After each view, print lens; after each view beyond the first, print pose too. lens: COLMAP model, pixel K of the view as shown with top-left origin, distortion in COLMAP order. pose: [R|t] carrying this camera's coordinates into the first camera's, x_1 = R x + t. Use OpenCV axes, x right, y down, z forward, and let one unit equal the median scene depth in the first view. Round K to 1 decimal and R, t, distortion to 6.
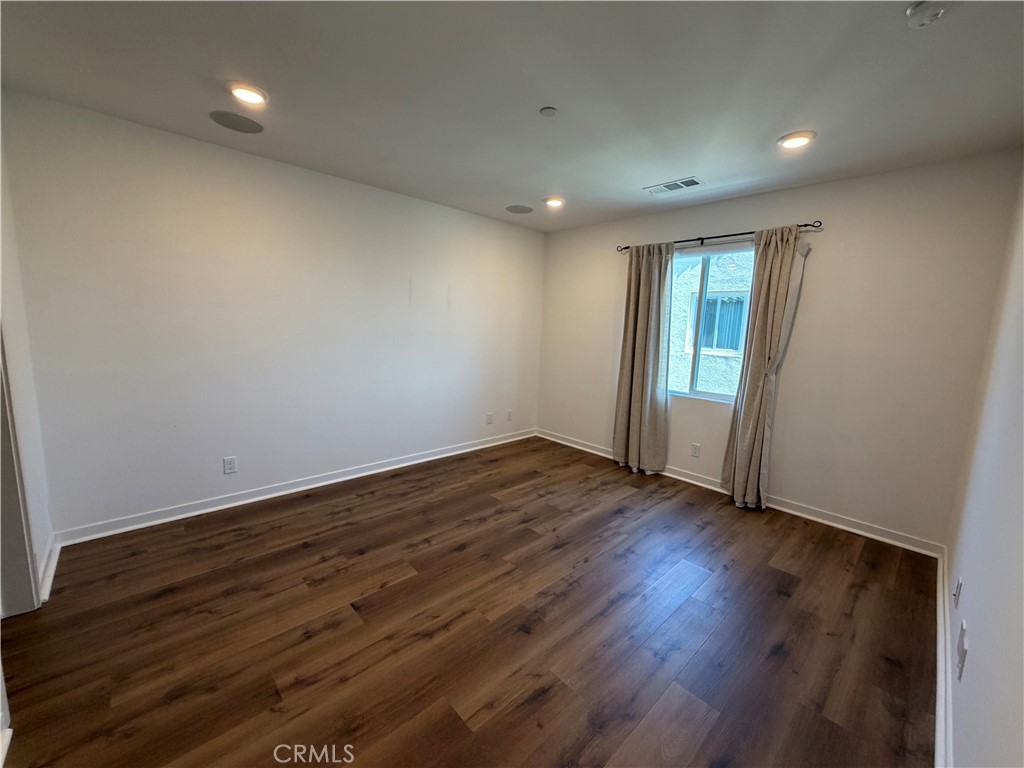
lens RADIAL K [[407.4, 0, 509.8], [0, 407.4, 383.7], [0, 0, 1]] dist [-0.000423, 0.000198]
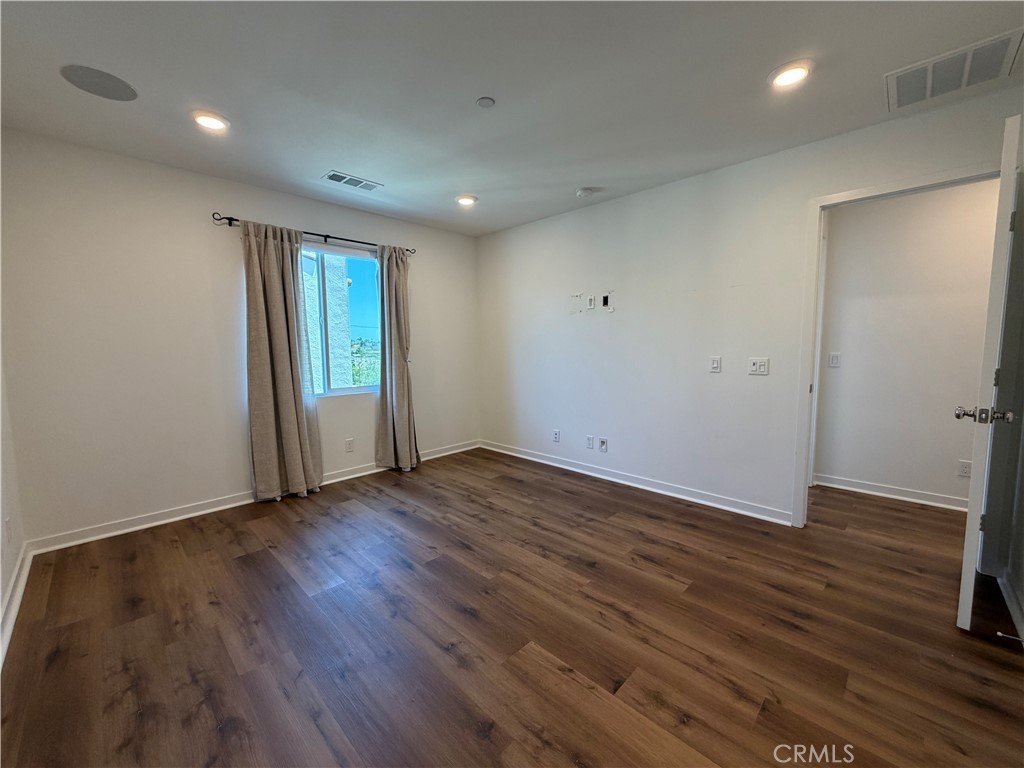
lens RADIAL K [[407.4, 0, 510.6], [0, 407.4, 384.8], [0, 0, 1]] dist [-0.000423, 0.000198]
pose [[-0.038820, -0.135833, 0.989971, -0.715538], [0.152085, 0.978372, 0.140206, -0.087686], [-0.987605, 0.156002, -0.017323, 0.772669]]
